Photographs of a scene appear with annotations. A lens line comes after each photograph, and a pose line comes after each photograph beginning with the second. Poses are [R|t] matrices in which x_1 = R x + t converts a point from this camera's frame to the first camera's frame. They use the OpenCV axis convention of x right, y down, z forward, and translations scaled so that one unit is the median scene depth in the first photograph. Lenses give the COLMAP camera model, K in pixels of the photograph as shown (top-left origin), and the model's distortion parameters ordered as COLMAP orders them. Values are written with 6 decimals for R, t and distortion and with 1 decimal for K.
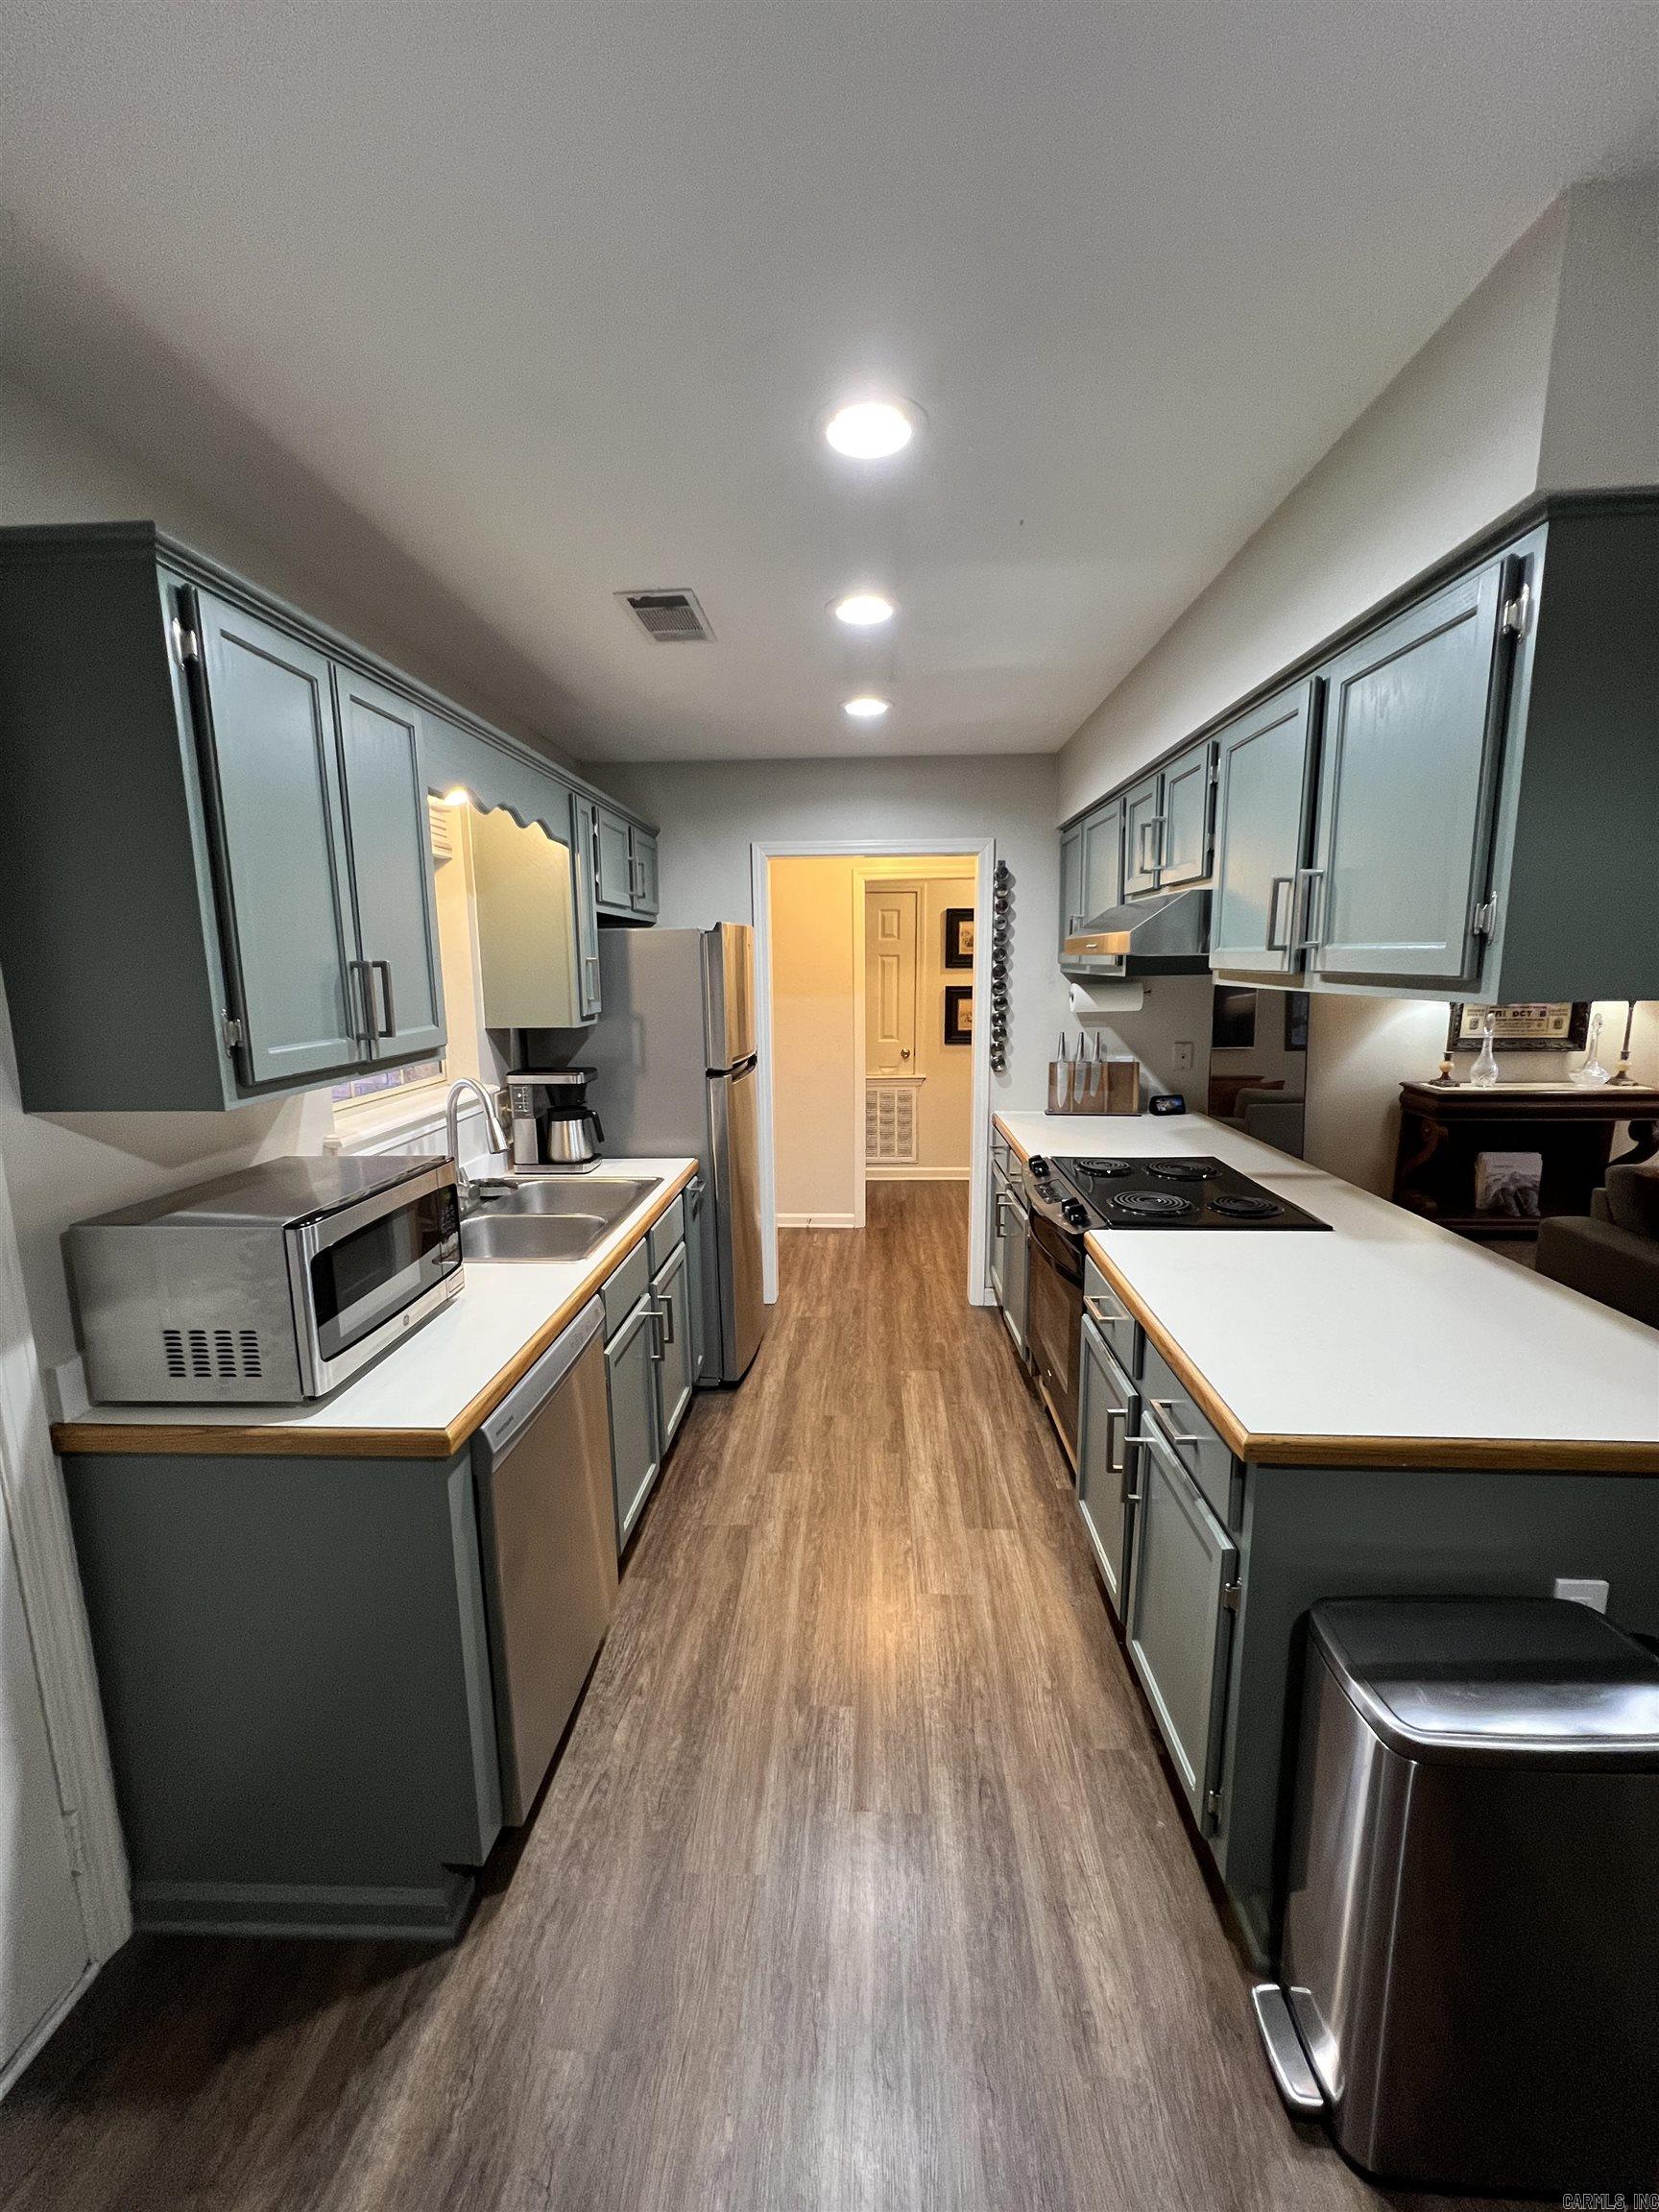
lens RADIAL K [[883.9, 0, 823.7], [0, 883.9, 1109.8], [0, 0, 1]] dist [-0.003126, 0.000712]
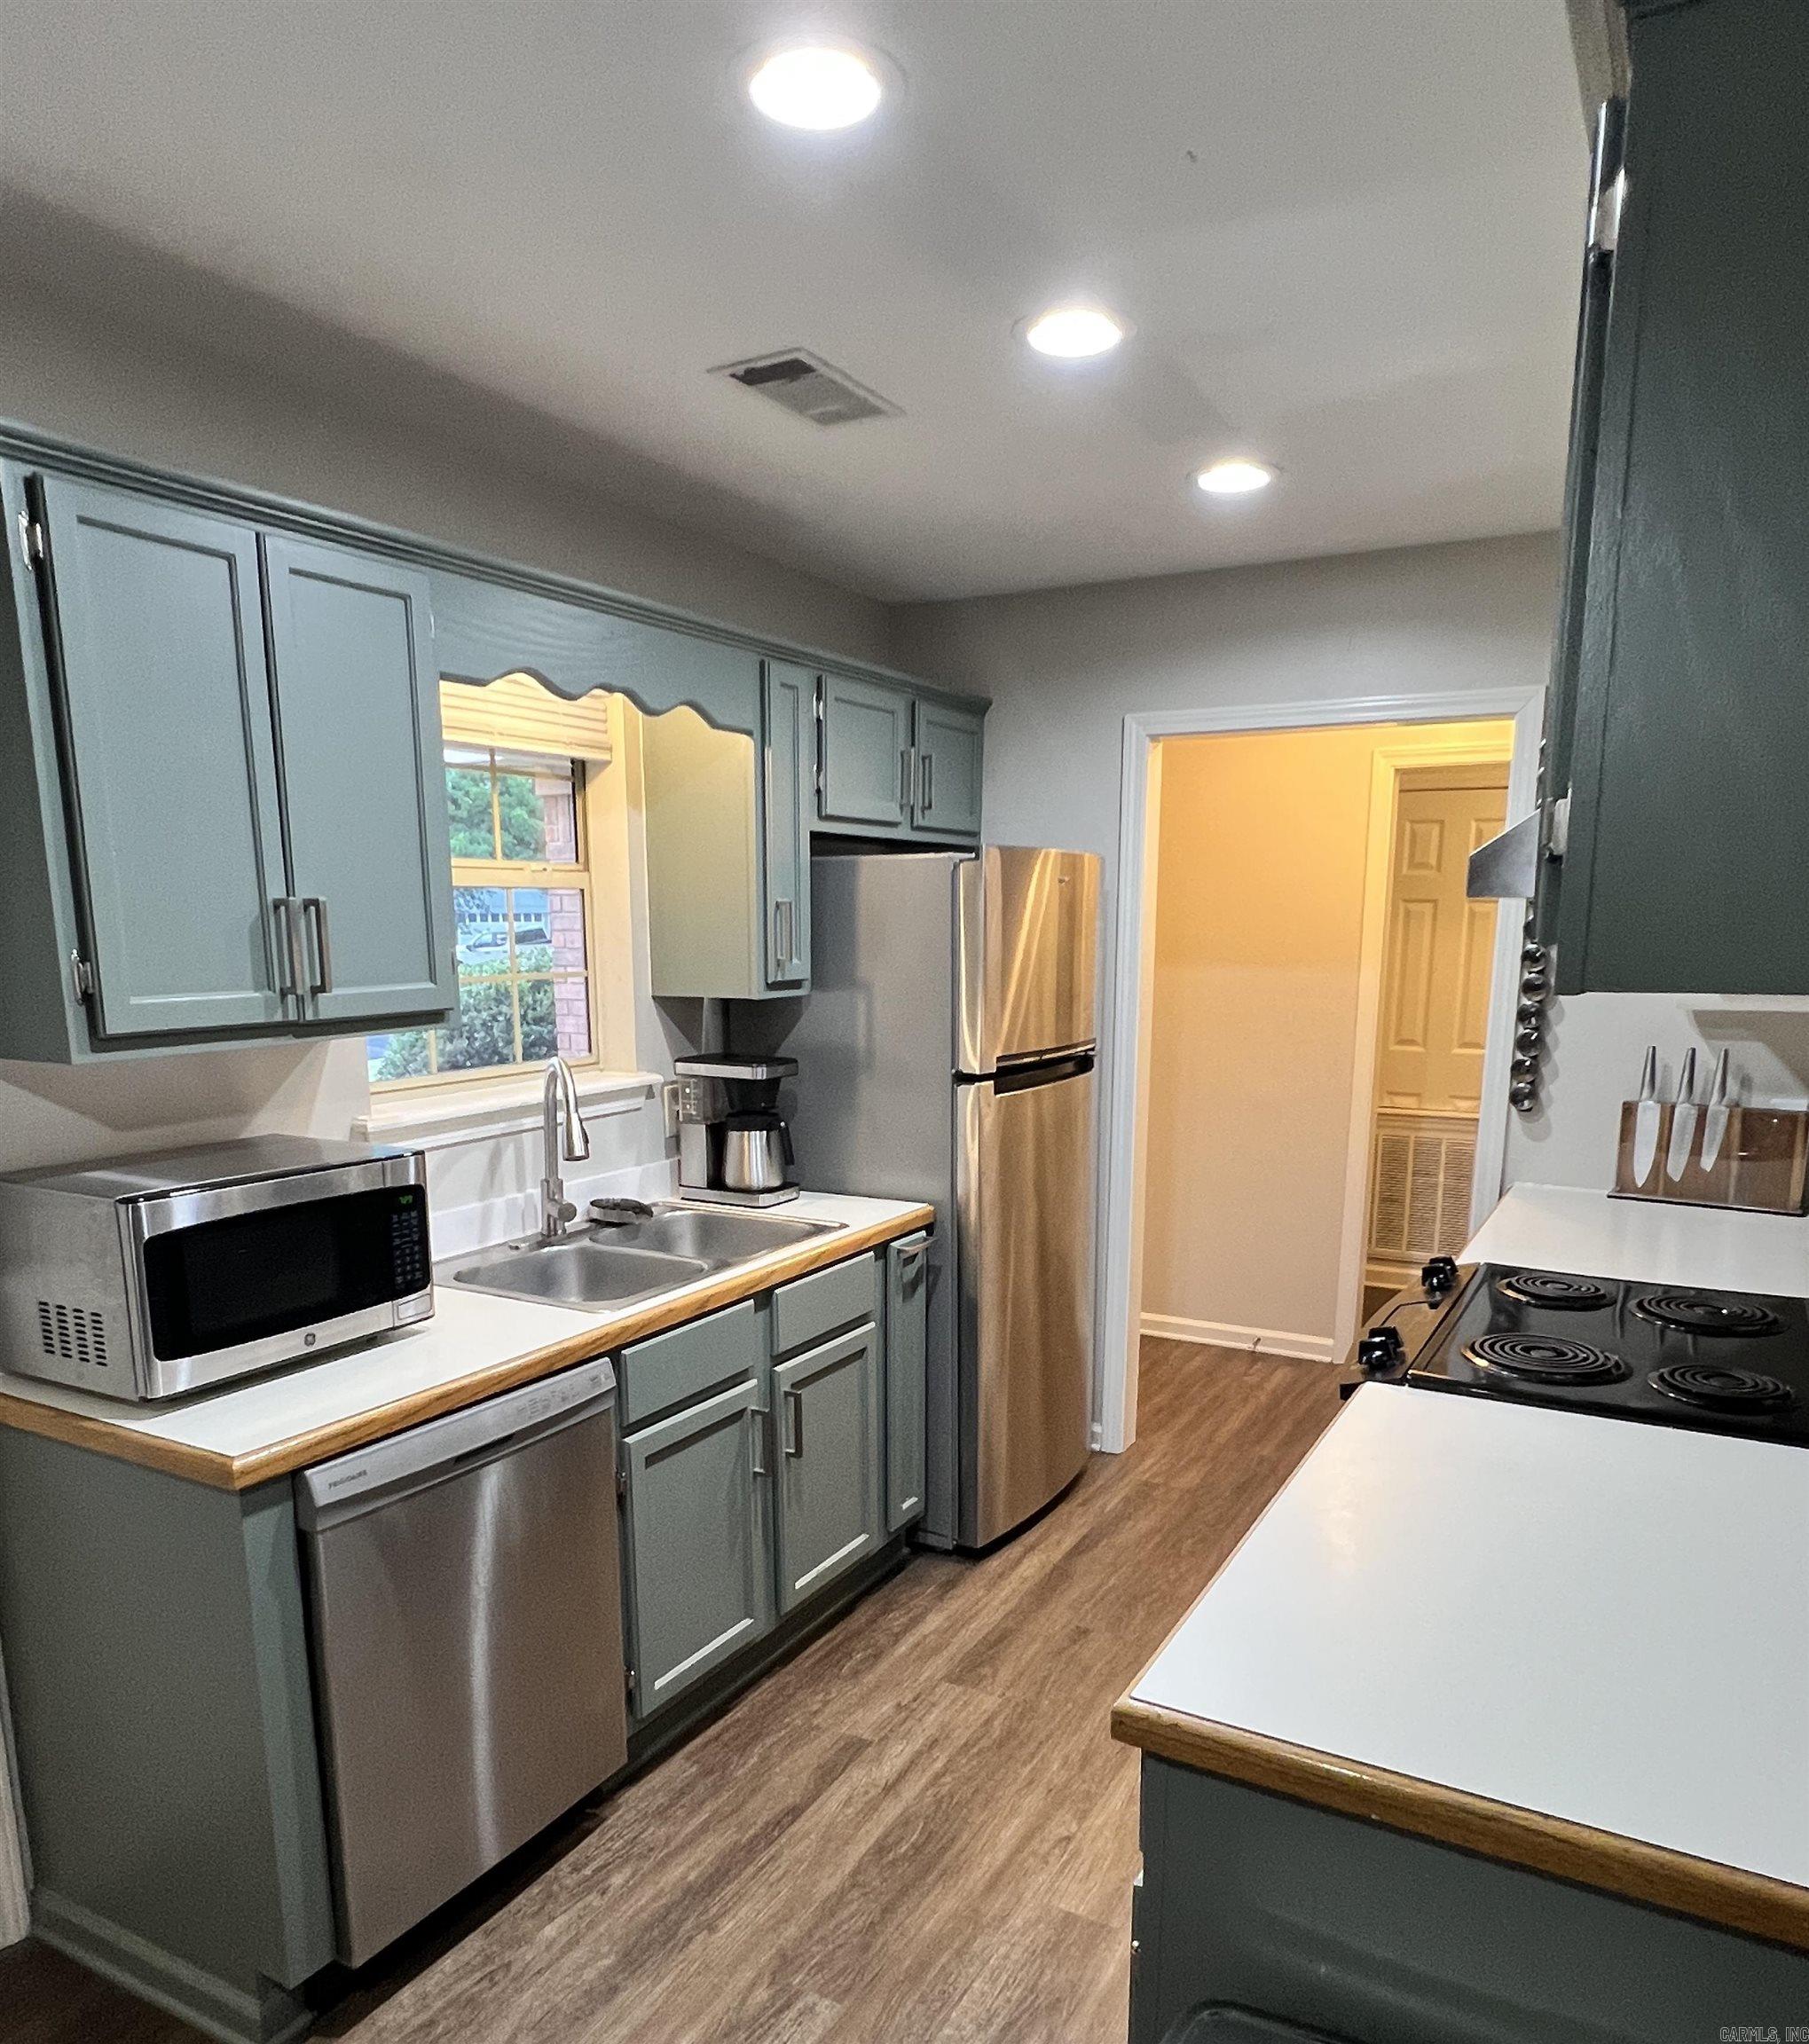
lens RADIAL K [[1417.2, 0, 894.2], [0, 1417.2, 1216.8], [0, 0, 1]] dist [0.001281, -0.008320]
pose [[0.896356, 0.103012, -0.431201, 0.338871], [-0.082880, 0.994419, 0.065276, -0.003681], [0.435519, -0.022772, 0.899892, 0.031646]]
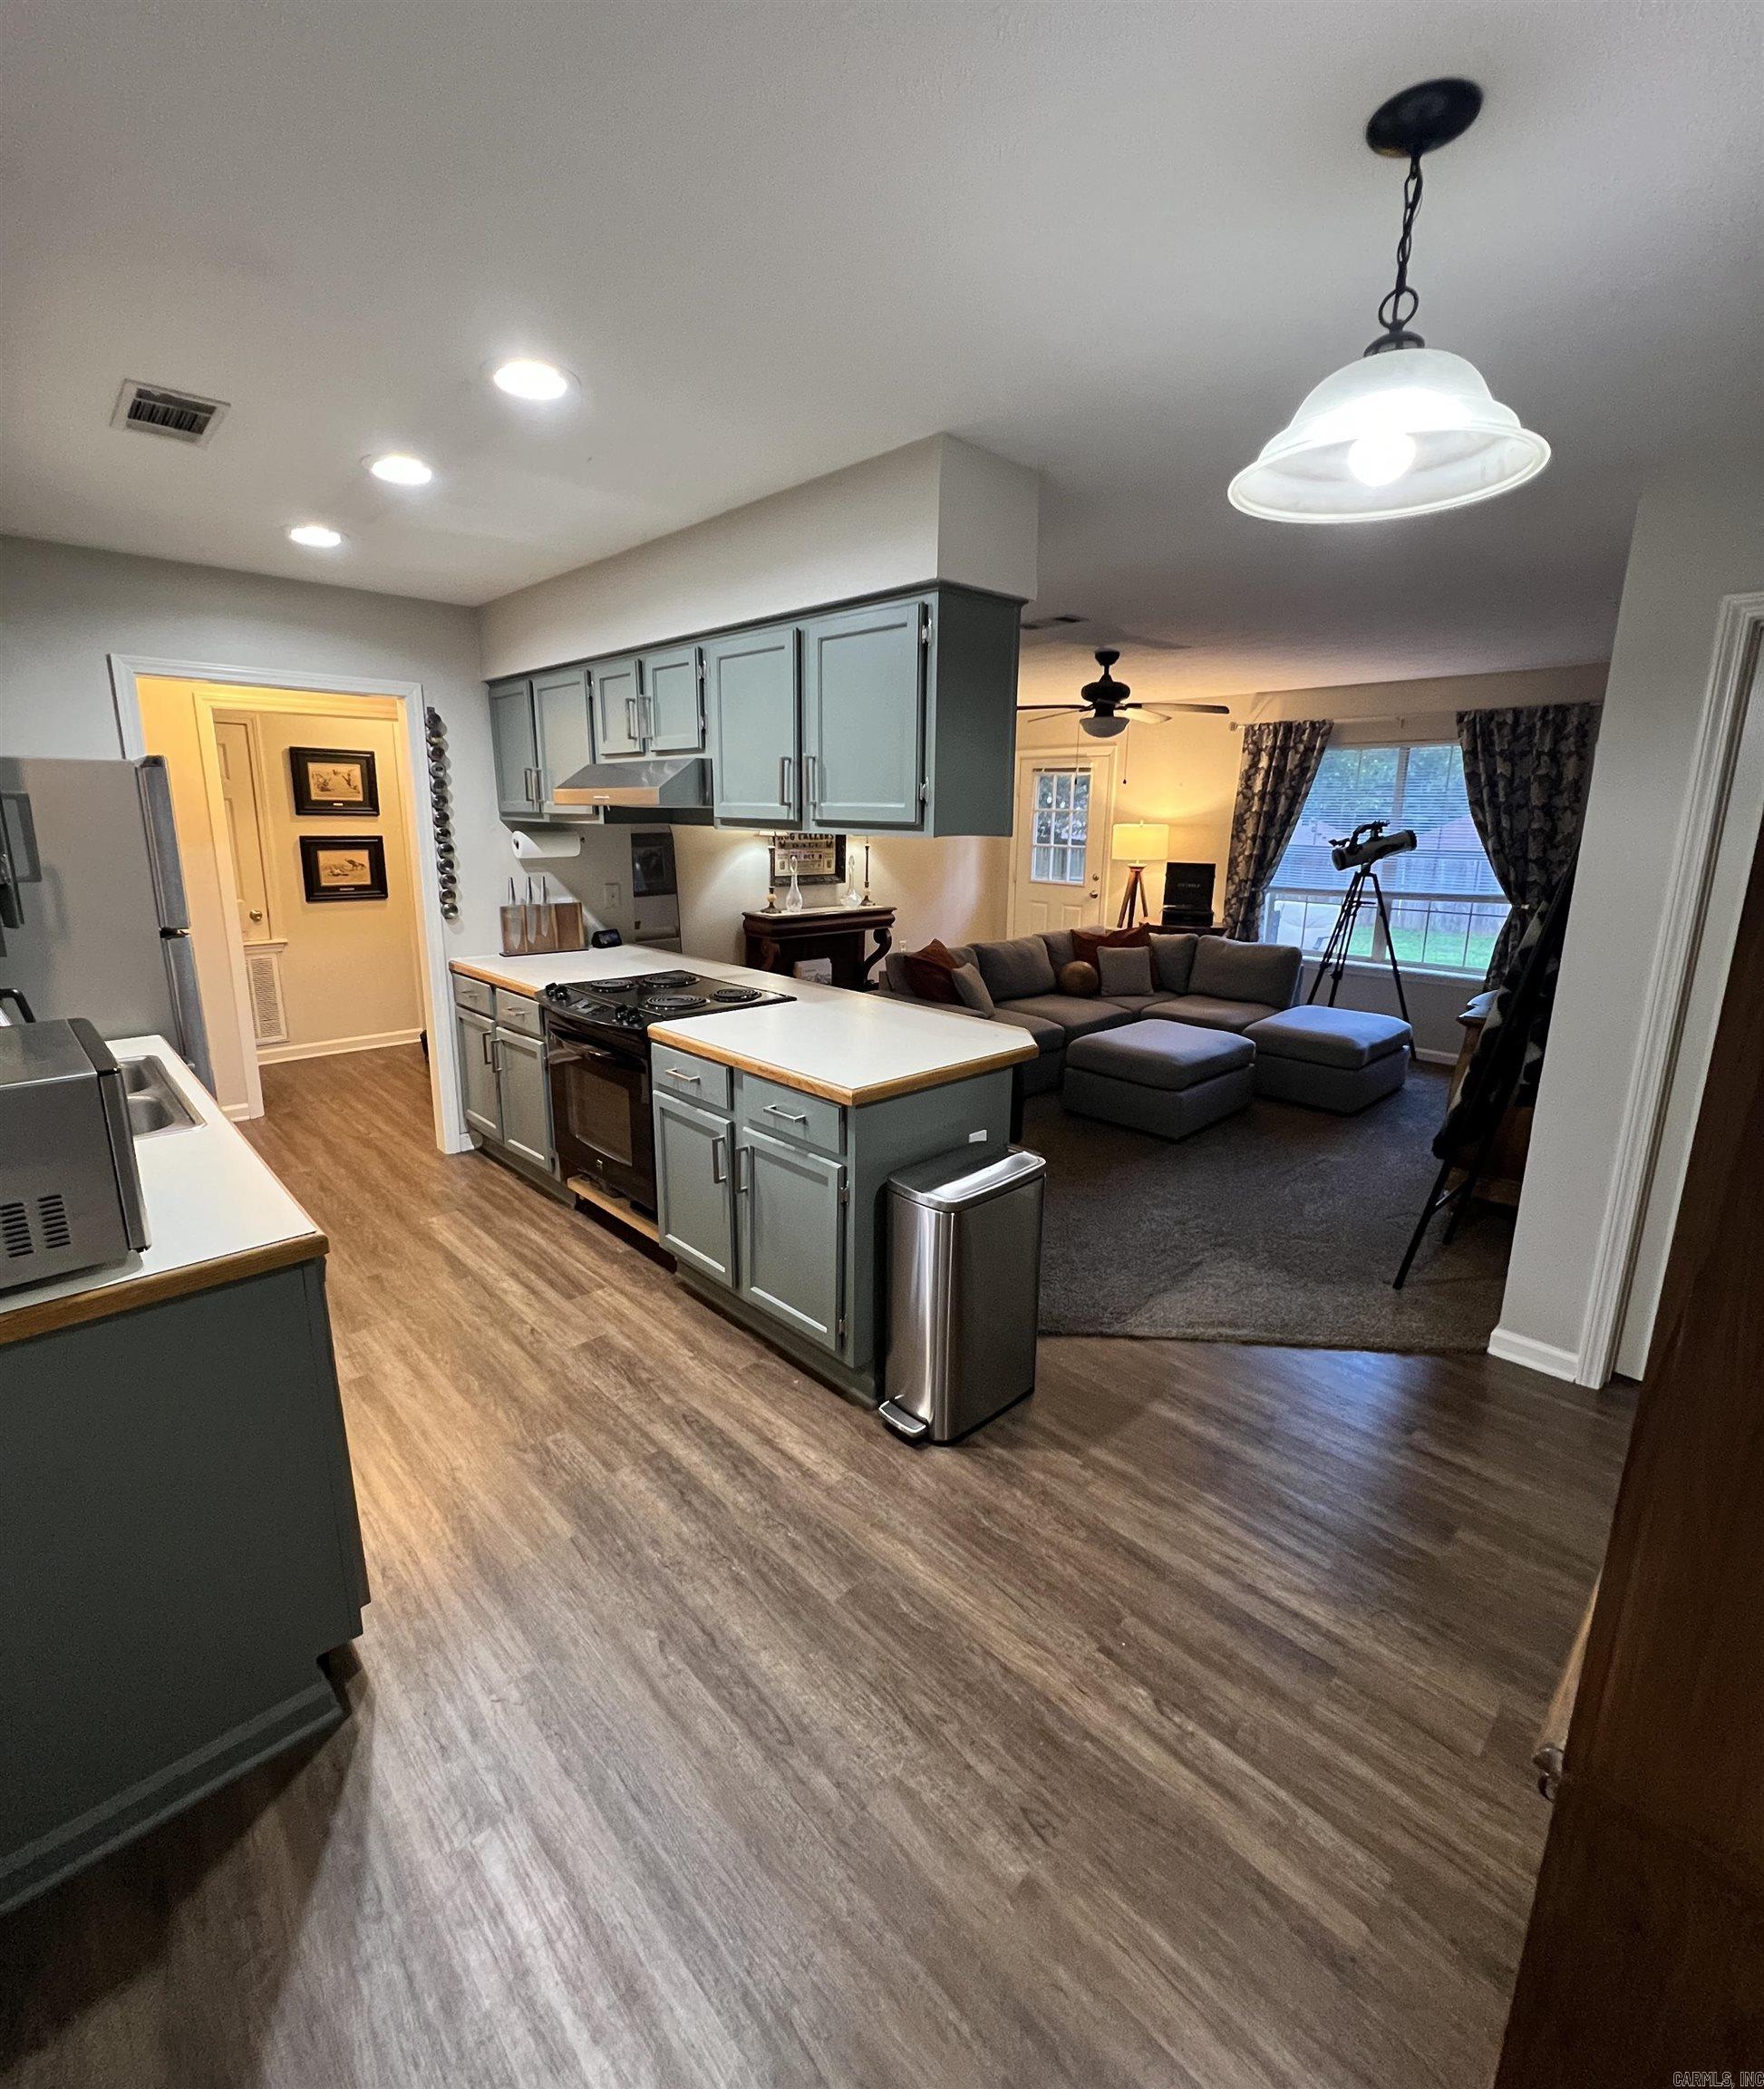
lens RADIAL K [[944.0, 0, 875.7], [0, 944.0, 1021.2], [0, 0, 1]] dist [-0.001507, -0.000233]
pose [[0.691208, -0.136745, 0.709600, -0.361129], [0.101825, 0.990567, 0.091704, 0.033839], [-0.715446, 0.008869, 0.698612, -0.149330]]
